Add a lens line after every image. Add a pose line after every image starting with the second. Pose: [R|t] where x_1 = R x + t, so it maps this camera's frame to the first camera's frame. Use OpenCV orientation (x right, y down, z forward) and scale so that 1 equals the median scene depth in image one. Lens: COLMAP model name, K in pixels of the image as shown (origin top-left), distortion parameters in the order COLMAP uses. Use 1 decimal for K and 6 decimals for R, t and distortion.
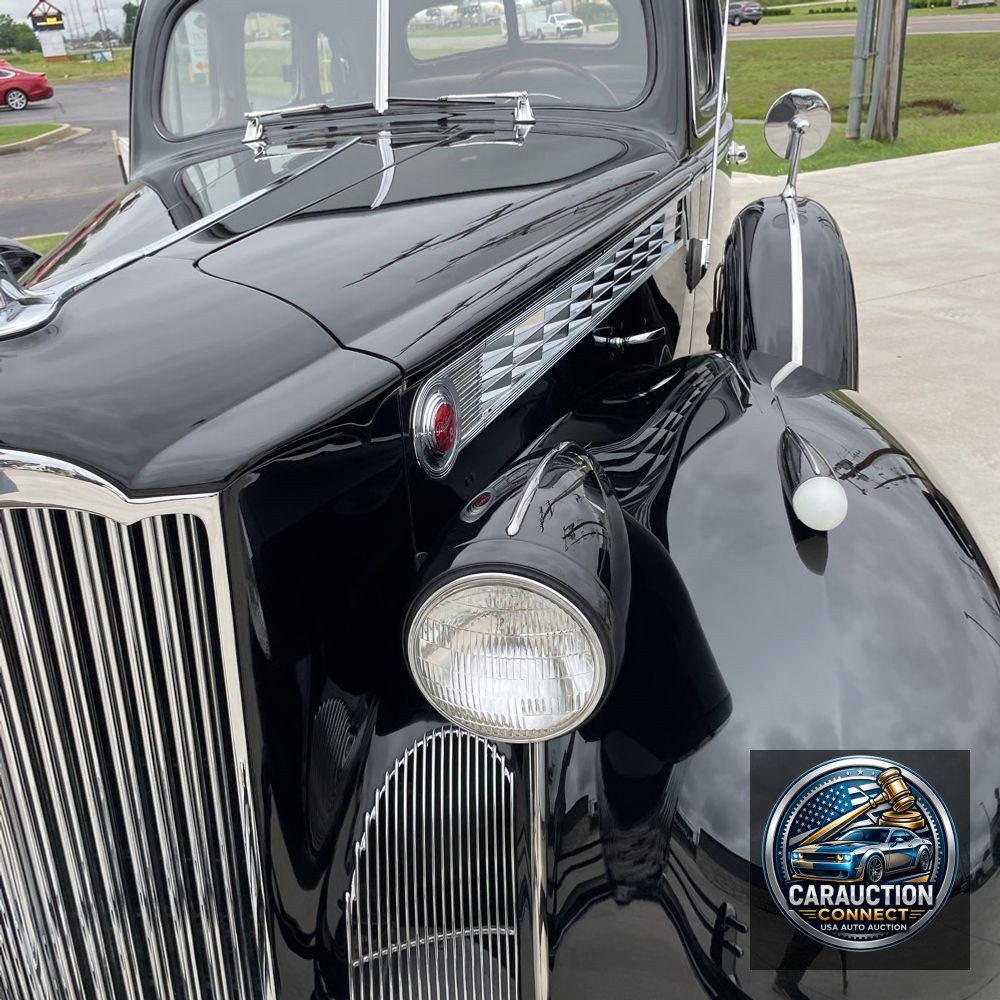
lens RADIAL K [[1007.2, 0, 500.0], [0, 1007.2, 500.0], [0, 0, 1]] dist [0.098768, -0.132882]
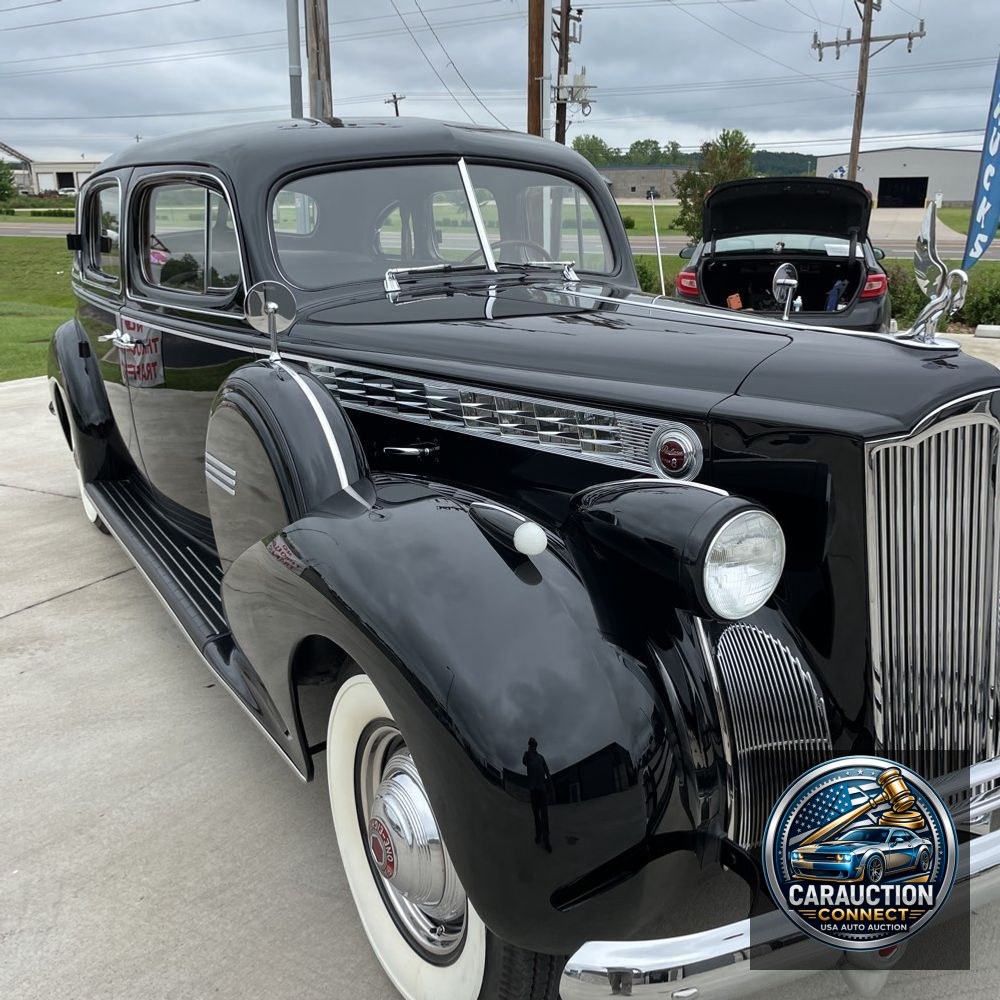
lens RADIAL K [[1010.2, 0, 499.4], [0, 1010.2, 522.9], [0, 0, 1]] dist [0.083435, -0.106370]
pose [[0.806367, -0.109300, 0.581228, -0.182454], [0.198643, 0.975735, -0.092100, 0.014319], [-0.557057, 0.189723, 0.808512, -0.007180]]
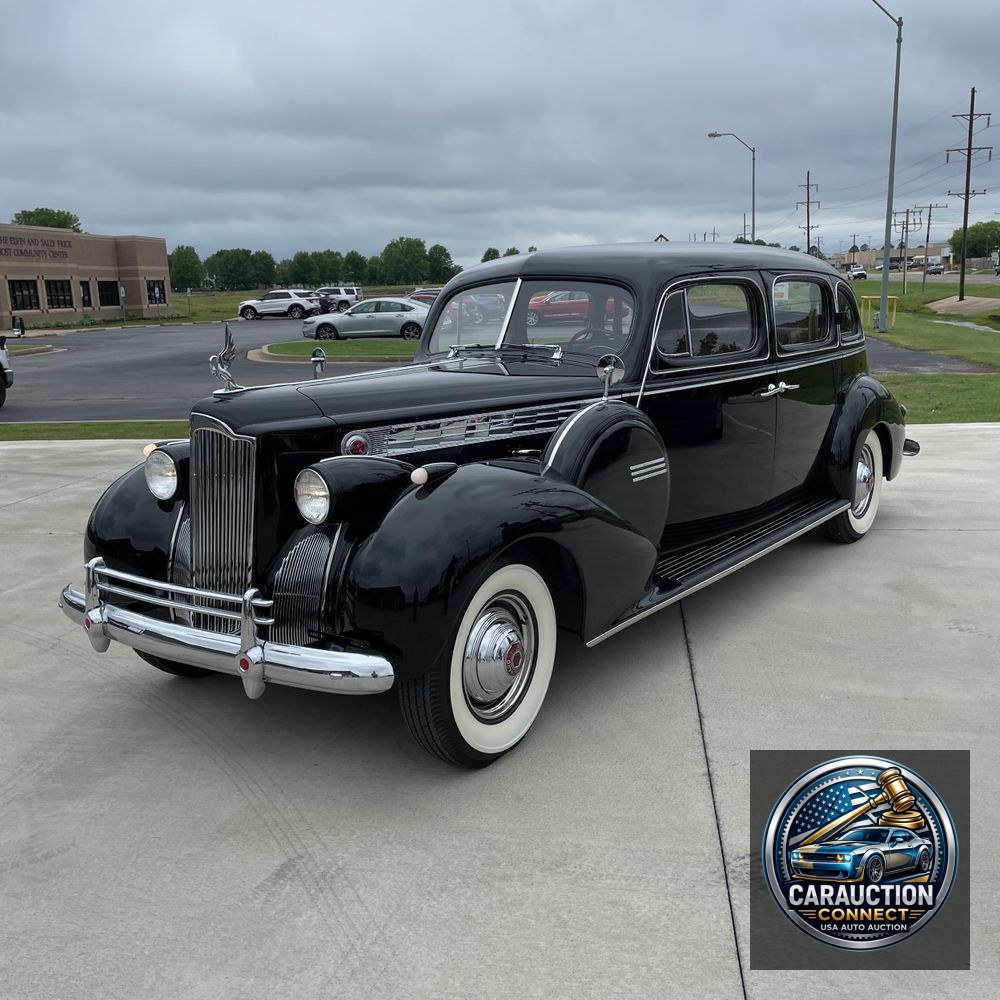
lens RADIAL K [[1007.2, 0, 500.0], [0, 1007.2, 500.0], [0, 0, 1]] dist [0.098768, -0.132882]
pose [[0.859176, 0.148165, -0.489759, 0.188198], [-0.242637, 0.960675, -0.135024, 0.039562], [0.450493, 0.234843, 0.861339, -0.143129]]
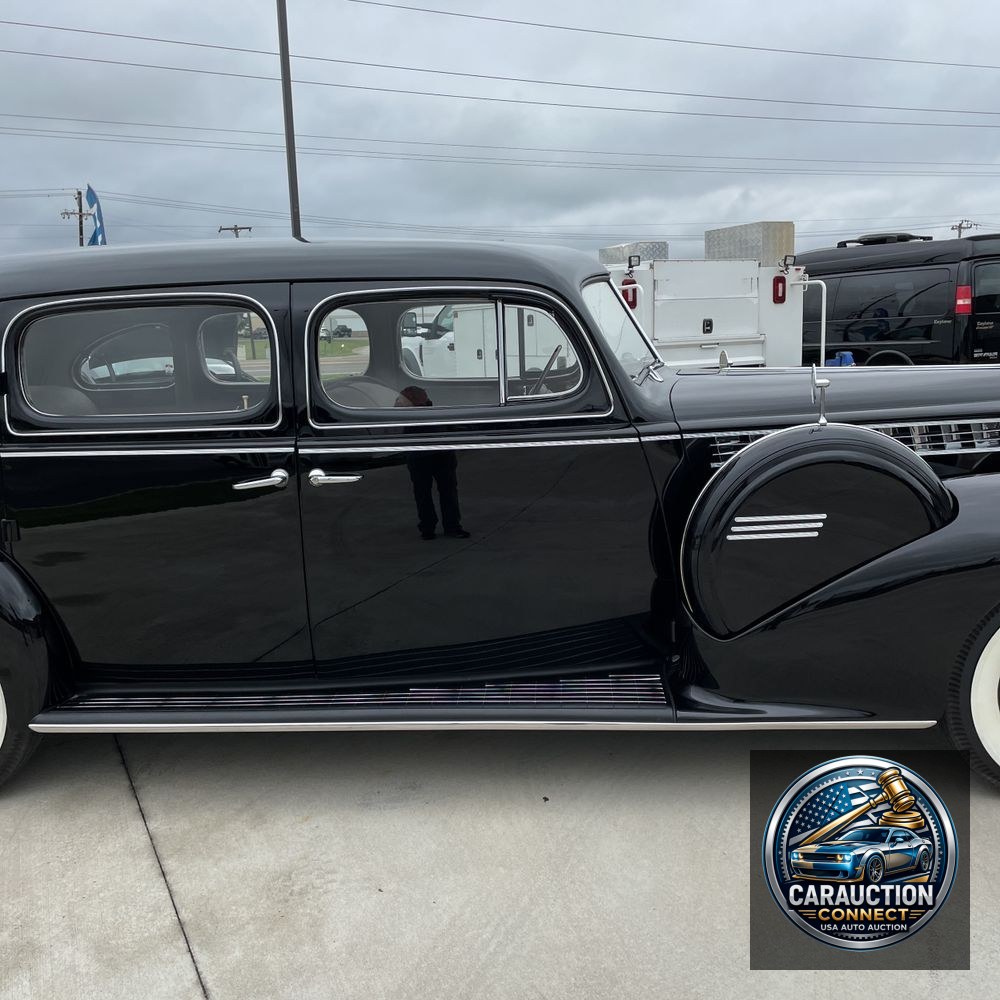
lens RADIAL K [[1003.9, 0, 507.0], [0, 1003.9, 527.5], [0, 0, 1]] dist [0.103865, -0.133440]
pose [[-0.044342, -0.130119, 0.990506, -0.355829], [0.451654, 0.881759, 0.136053, -0.094663], [-0.891091, 0.453399, 0.019670, 0.258086]]
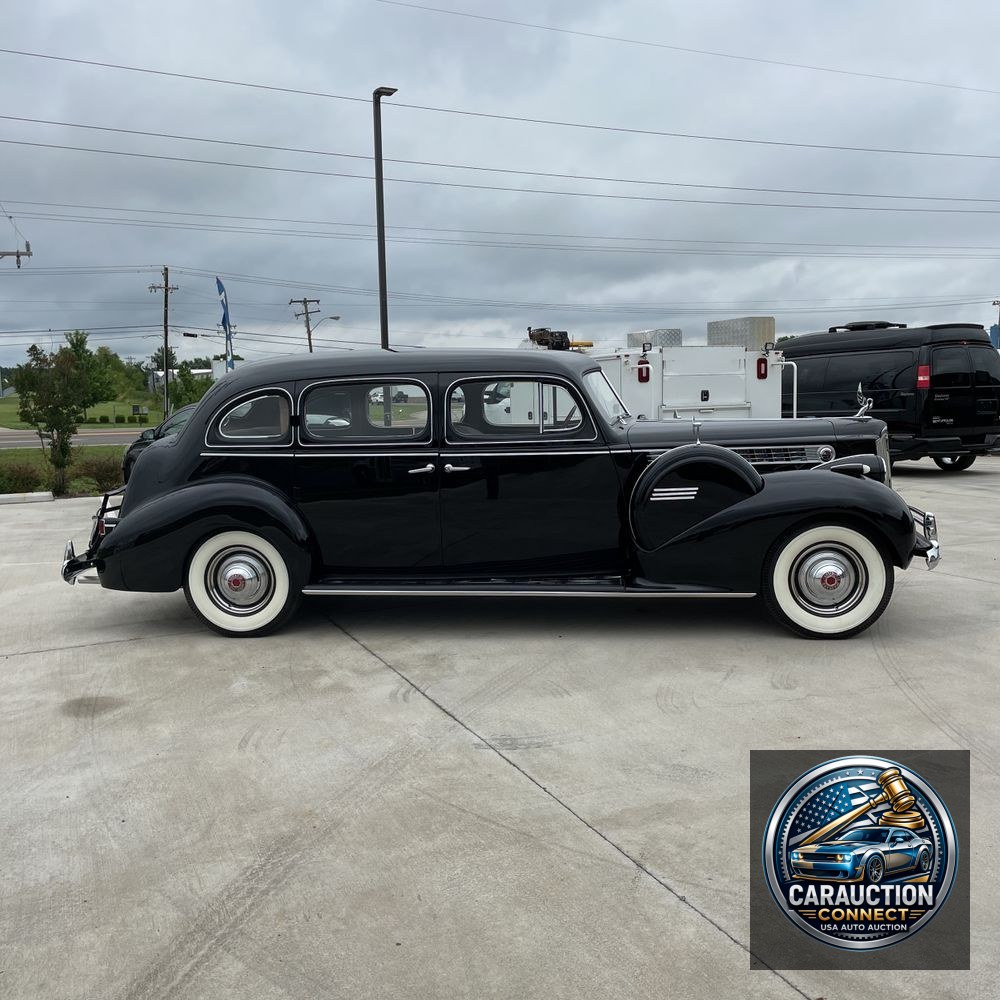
lens RADIAL K [[1003.9, 0, 507.0], [0, 1003.9, 527.5], [0, 0, 1]] dist [0.103865, -0.133440]
pose [[0.004877, -0.066814, 0.997754, -0.629145], [0.440384, 0.895944, 0.057844, -0.081542], [-0.897796, 0.439113, 0.033793, 0.269954]]
